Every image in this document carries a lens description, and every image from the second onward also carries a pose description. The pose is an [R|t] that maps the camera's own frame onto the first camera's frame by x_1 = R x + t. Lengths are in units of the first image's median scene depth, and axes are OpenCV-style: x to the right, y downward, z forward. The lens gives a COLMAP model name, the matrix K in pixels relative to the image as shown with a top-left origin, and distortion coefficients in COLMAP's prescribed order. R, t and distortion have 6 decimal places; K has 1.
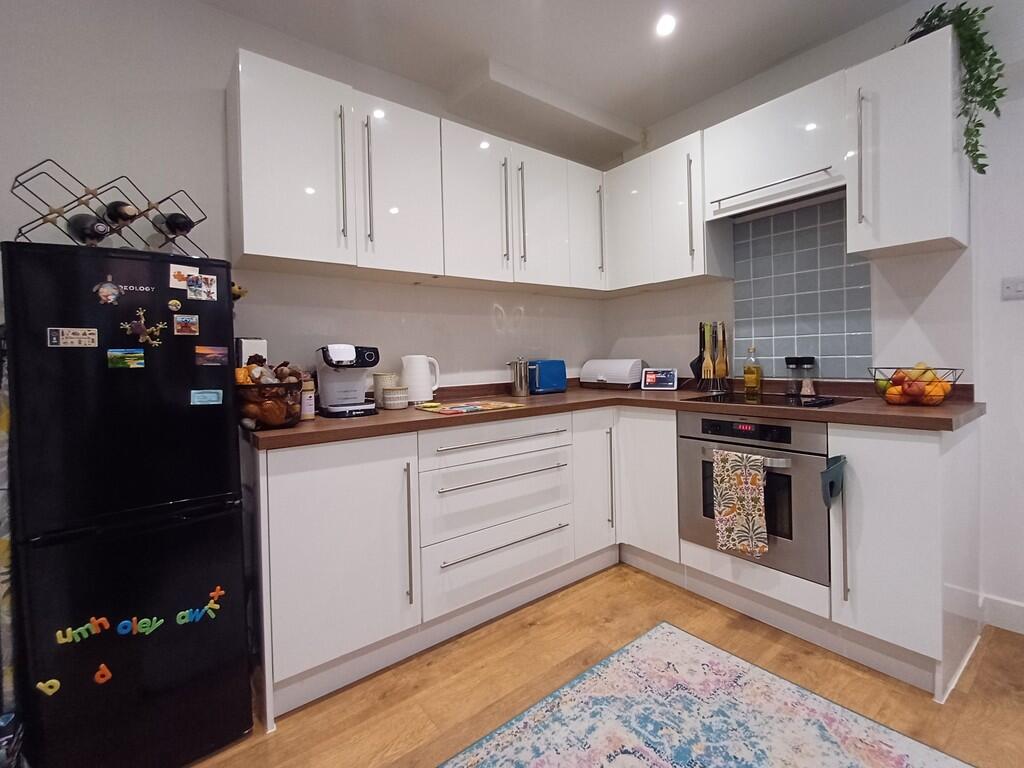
lens RADIAL K [[471.7, 0, 503.4], [0, 471.7, 362.8], [0, 0, 1]] dist [-0.004084, -0.000906]
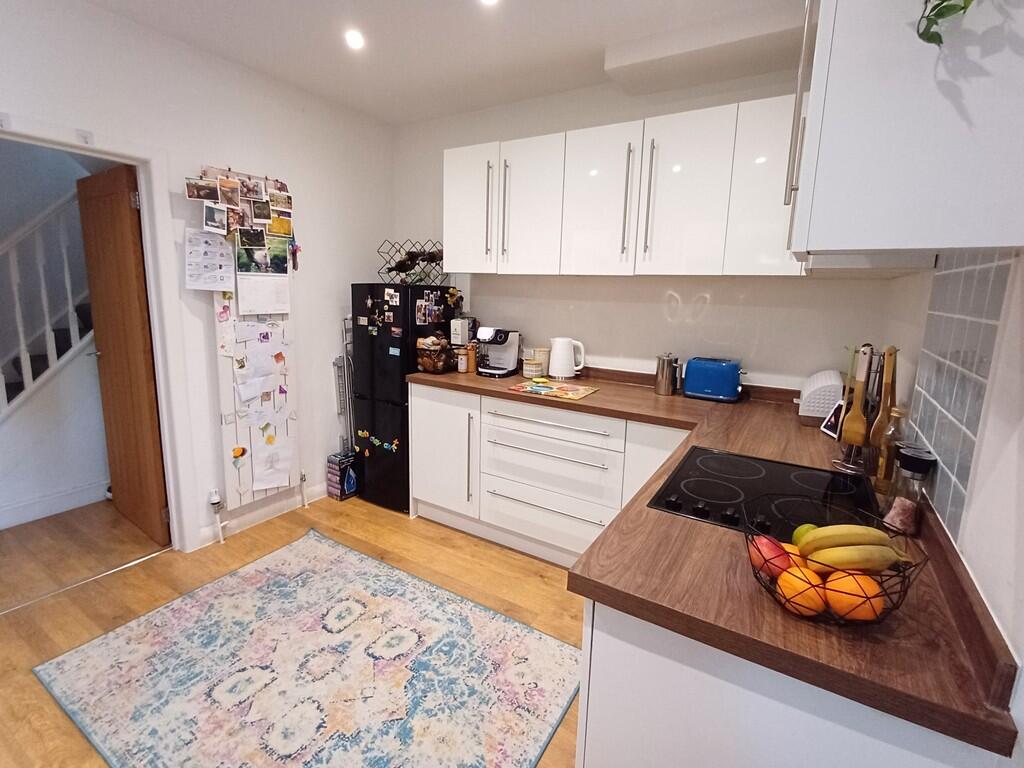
lens RADIAL K [[471.7, 0, 503.4], [0, 471.7, 362.8], [0, 0, 1]] dist [-0.004084, -0.000906]
pose [[0.339894, 0.181516, -0.922781, 1.353337], [-0.040286, 0.983107, 0.178544, -0.248660], [0.939601, -0.023511, 0.341465, 0.667631]]
